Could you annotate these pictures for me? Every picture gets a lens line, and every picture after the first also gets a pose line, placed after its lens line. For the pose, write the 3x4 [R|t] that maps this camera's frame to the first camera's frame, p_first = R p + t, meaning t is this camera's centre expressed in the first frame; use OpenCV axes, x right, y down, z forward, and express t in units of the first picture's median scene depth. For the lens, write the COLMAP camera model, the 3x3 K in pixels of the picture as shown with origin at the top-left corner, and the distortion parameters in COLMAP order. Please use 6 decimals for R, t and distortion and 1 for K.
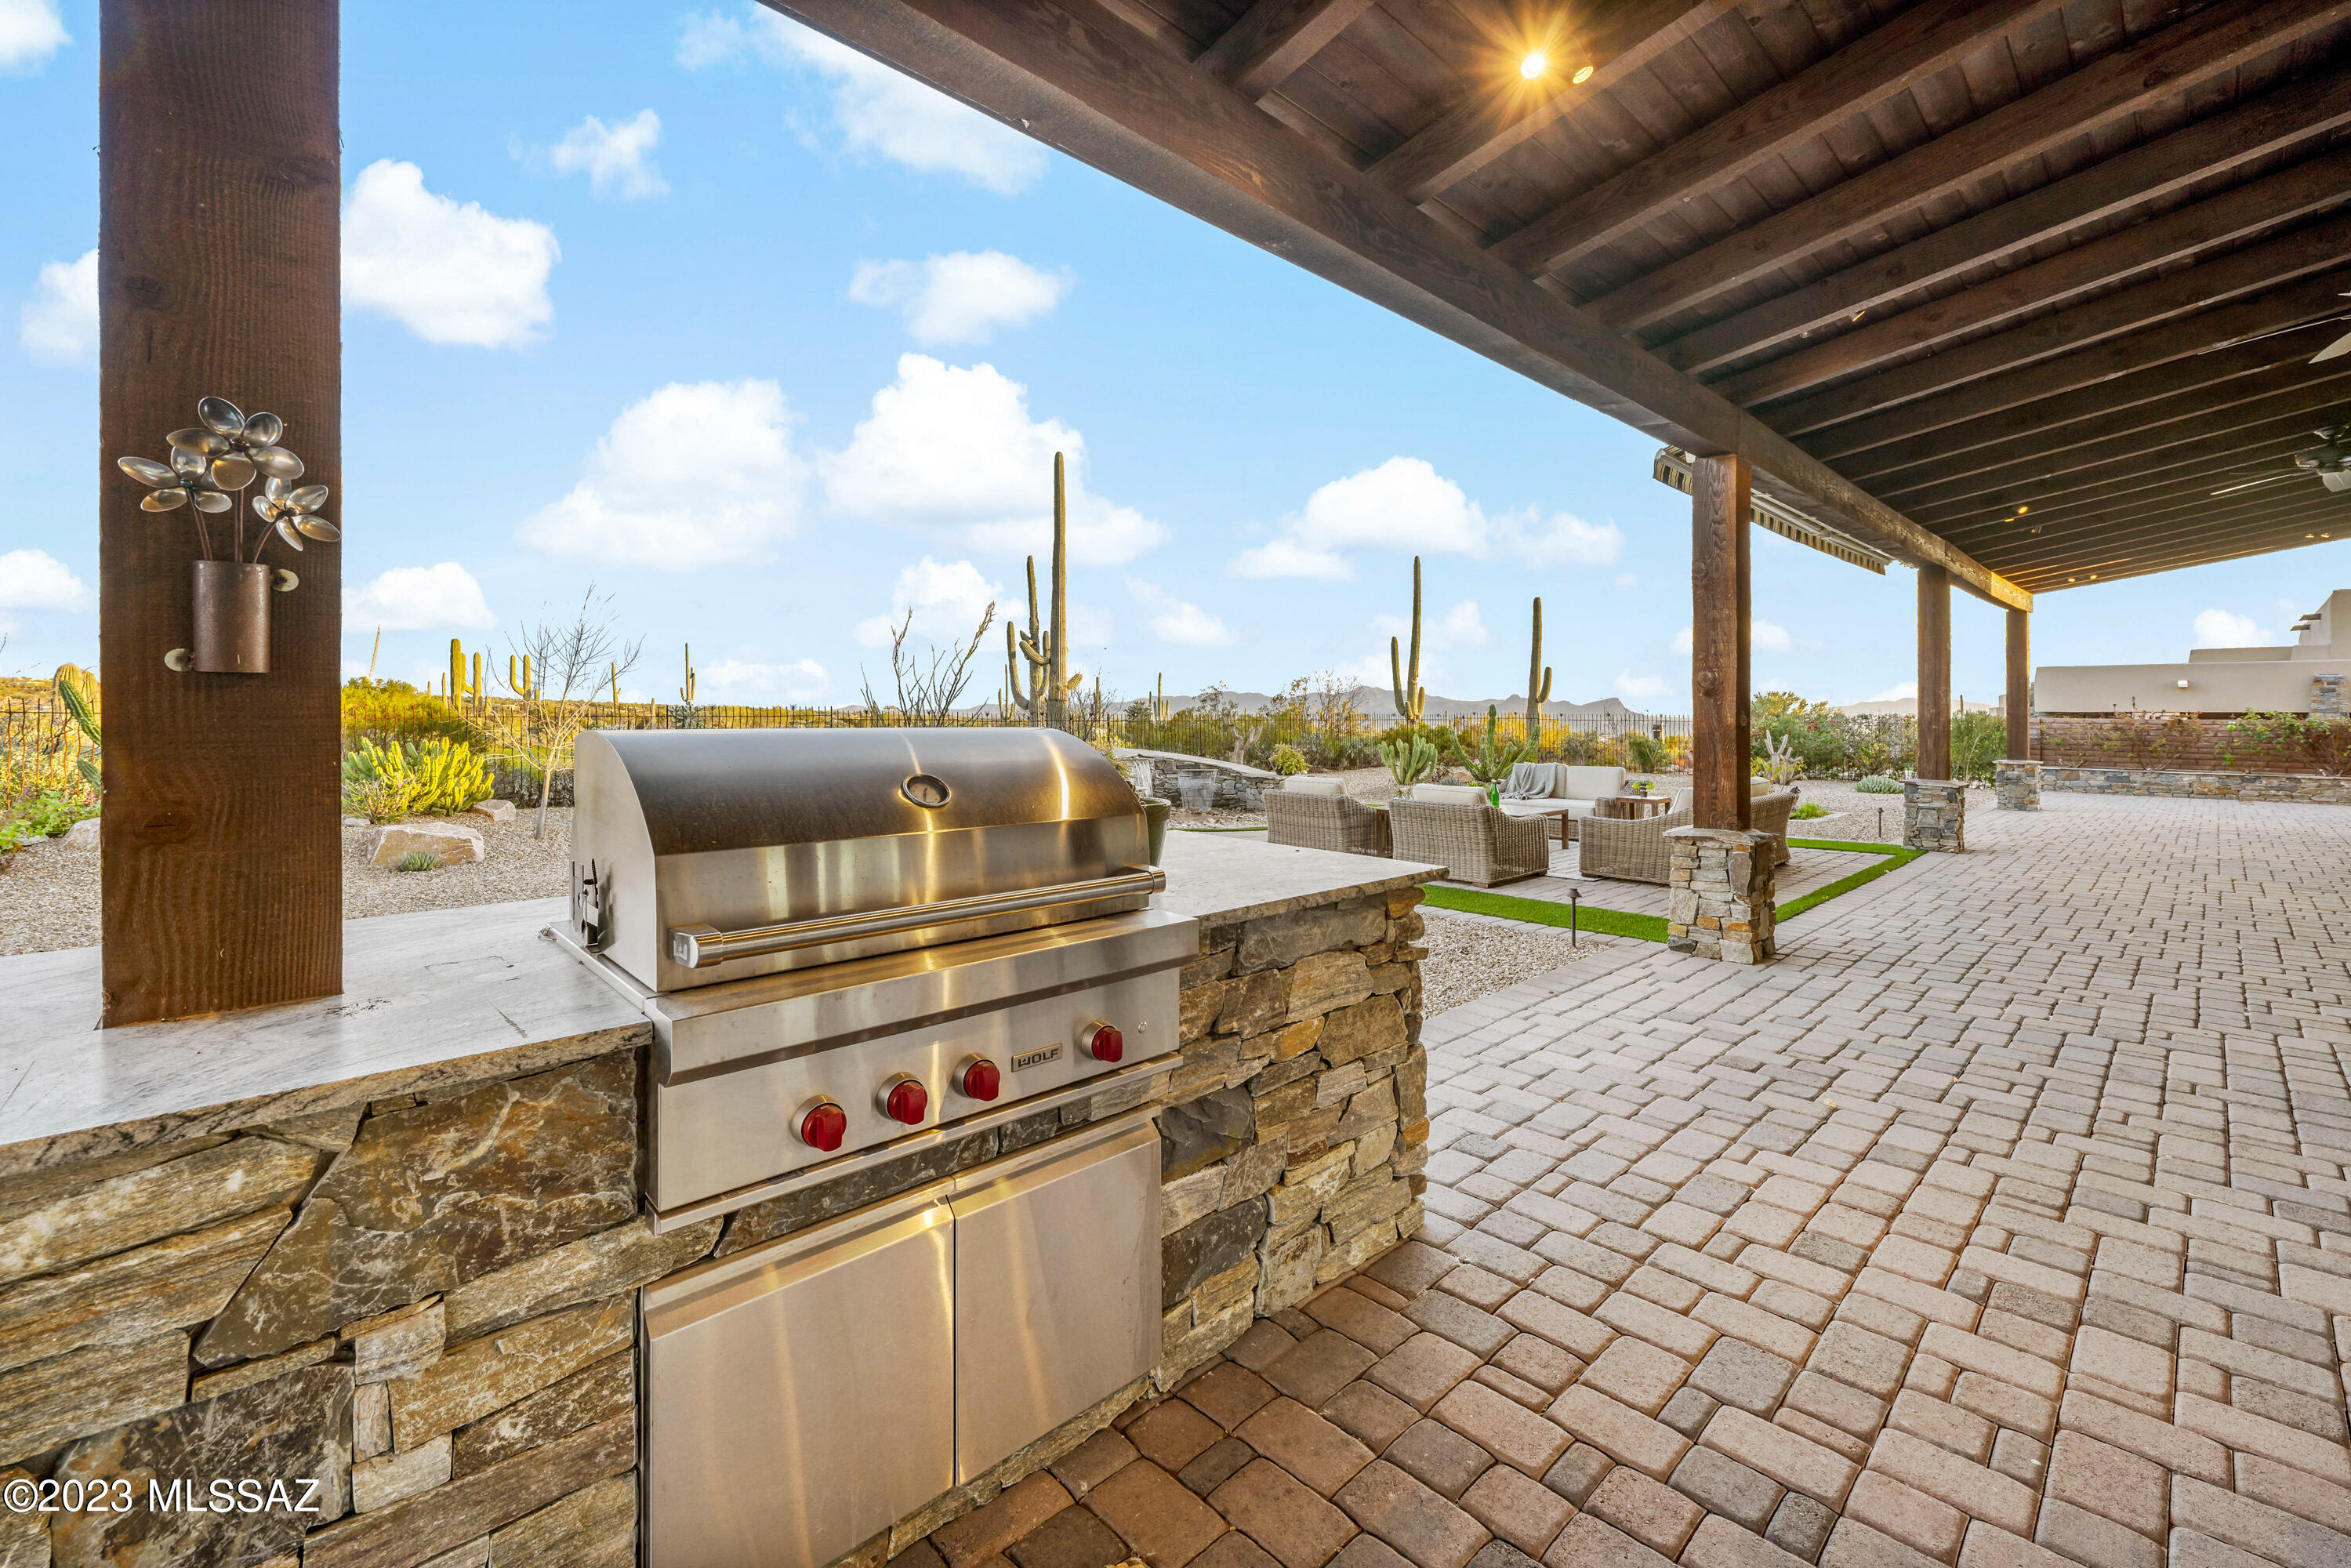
lens RADIAL K [[937.0, 0, 1139.4], [0, 937.0, 713.2], [0, 0, 1]] dist [0.001039, 0.000018]
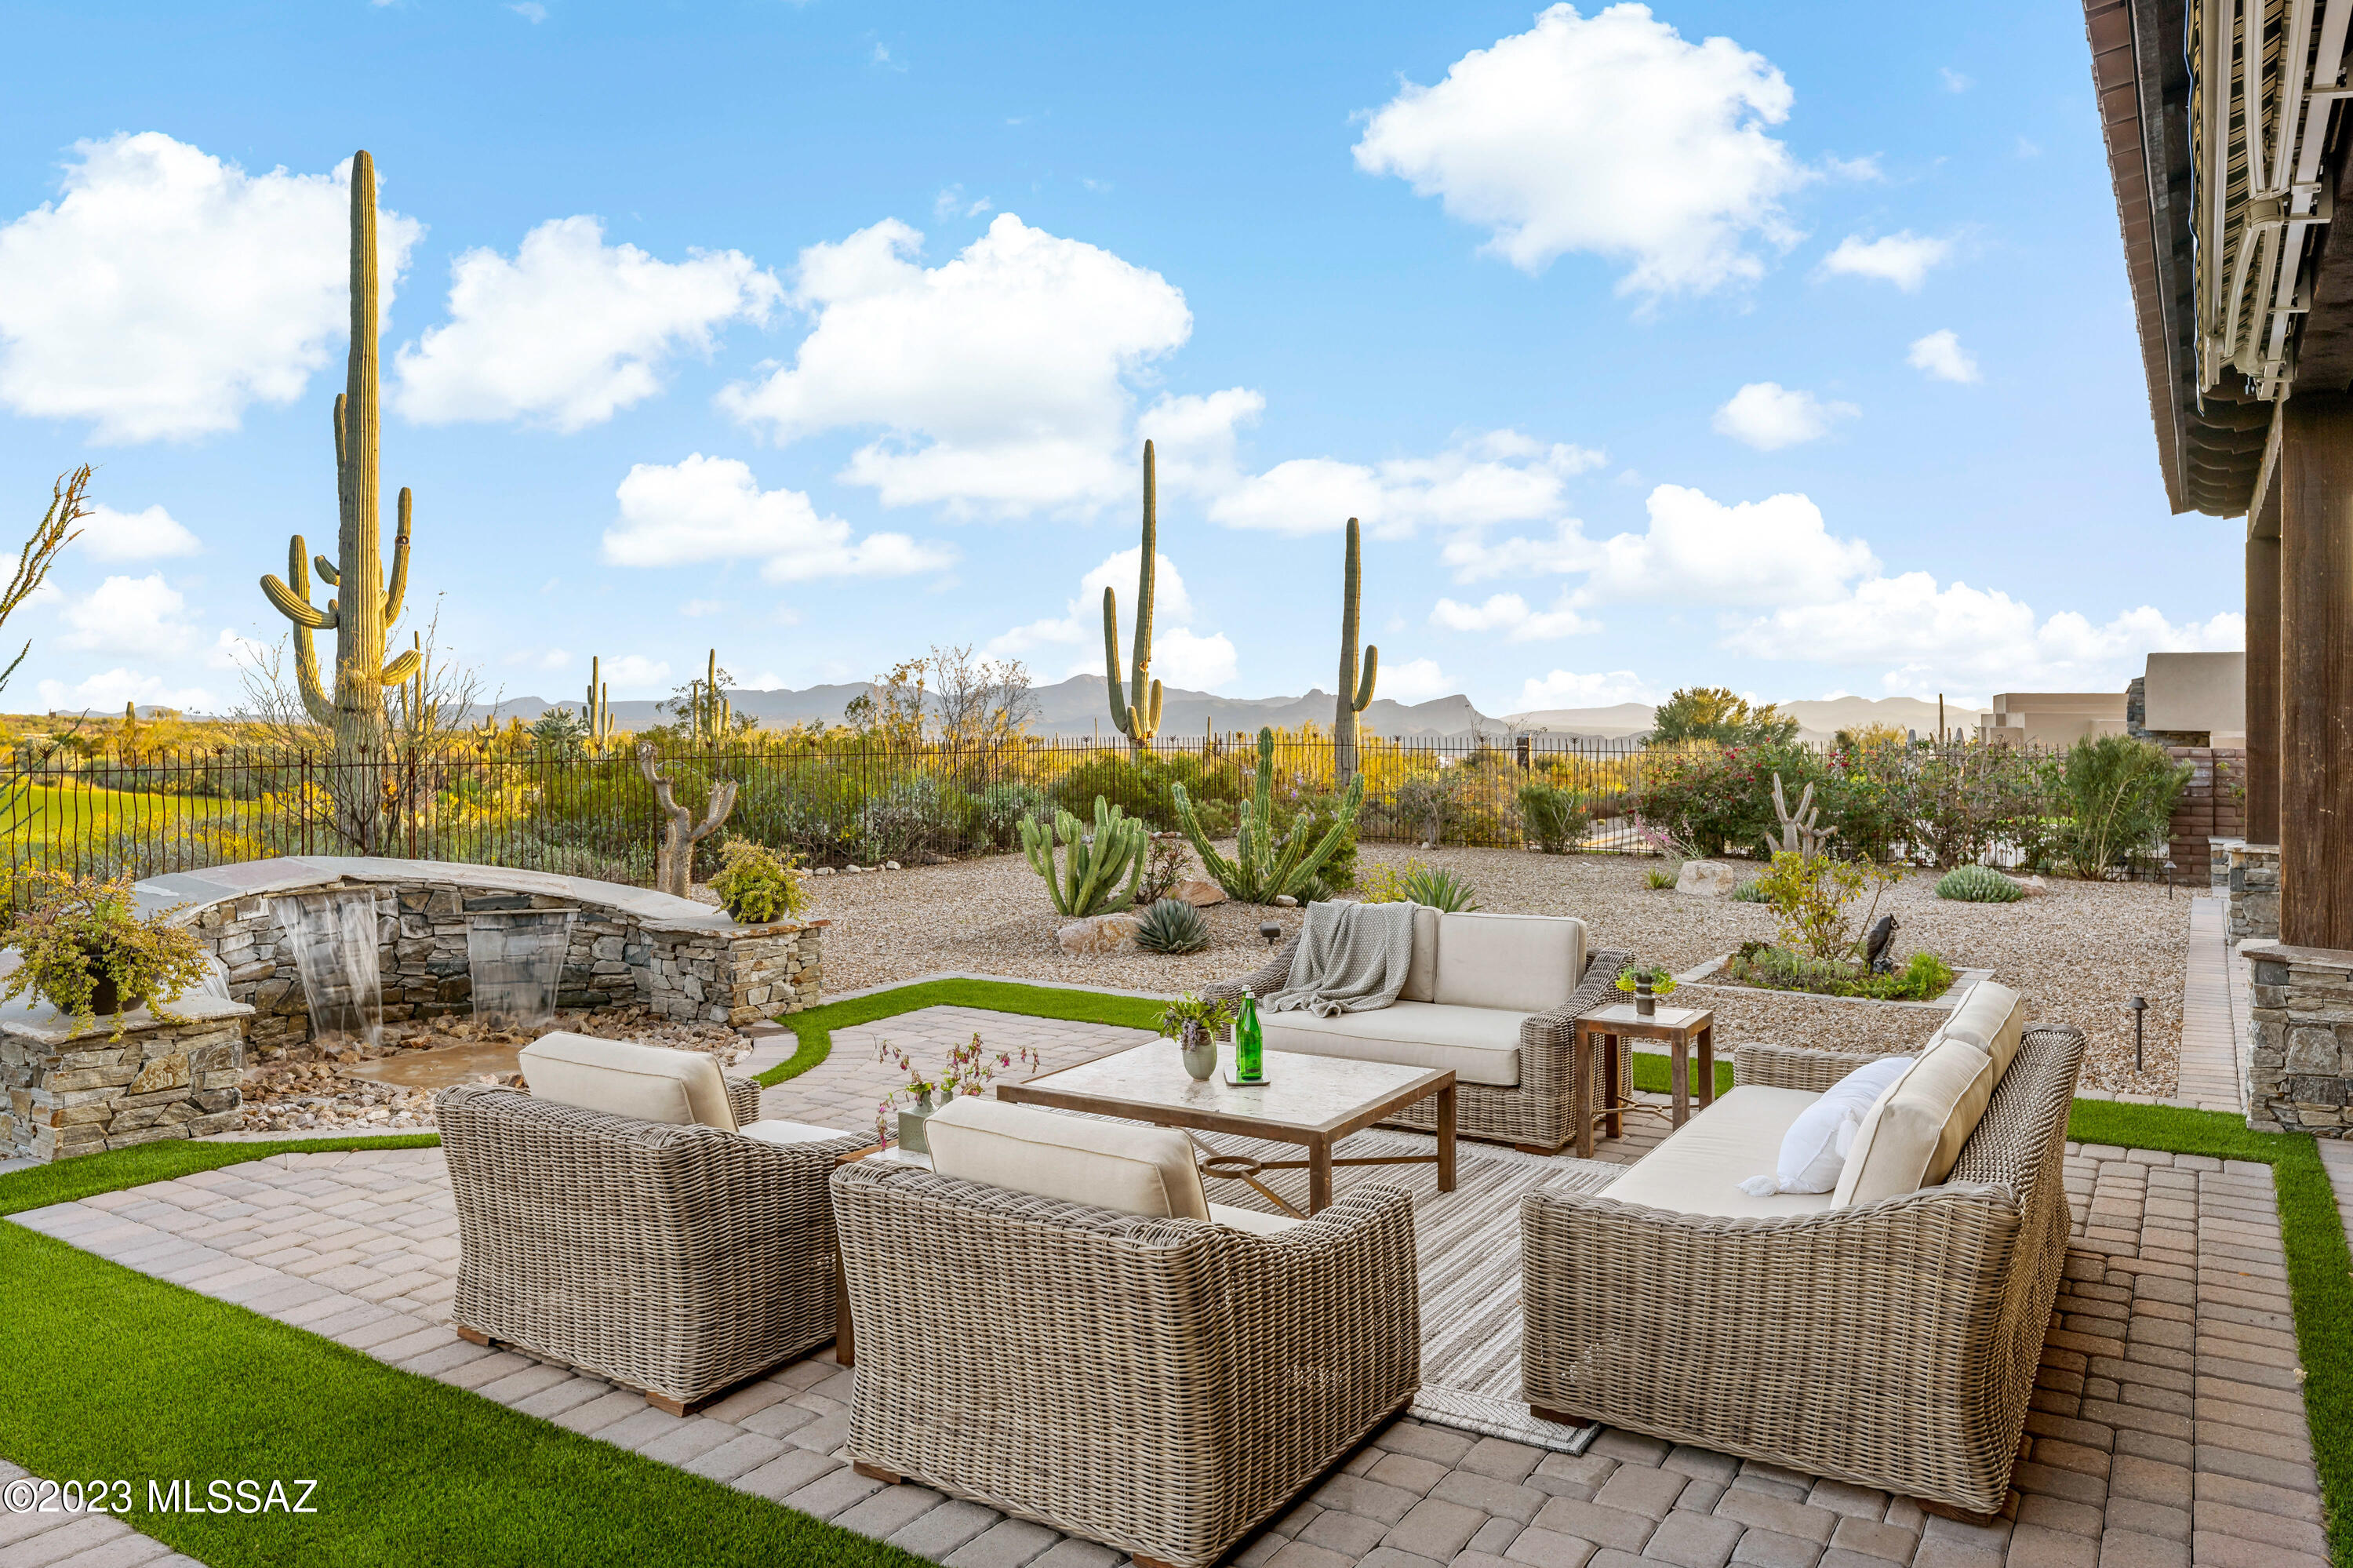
lens RADIAL K [[1614.4, 0, 1174.1], [0, 1614.4, 775.7], [0, 0, 1]] dist [-0.003820, 0.001655]
pose [[0.957264, -0.014107, 0.288871, 0.106230], [0.004246, 0.999388, 0.034735, -0.012756], [-0.289184, -0.032024, 0.956738, 0.260486]]
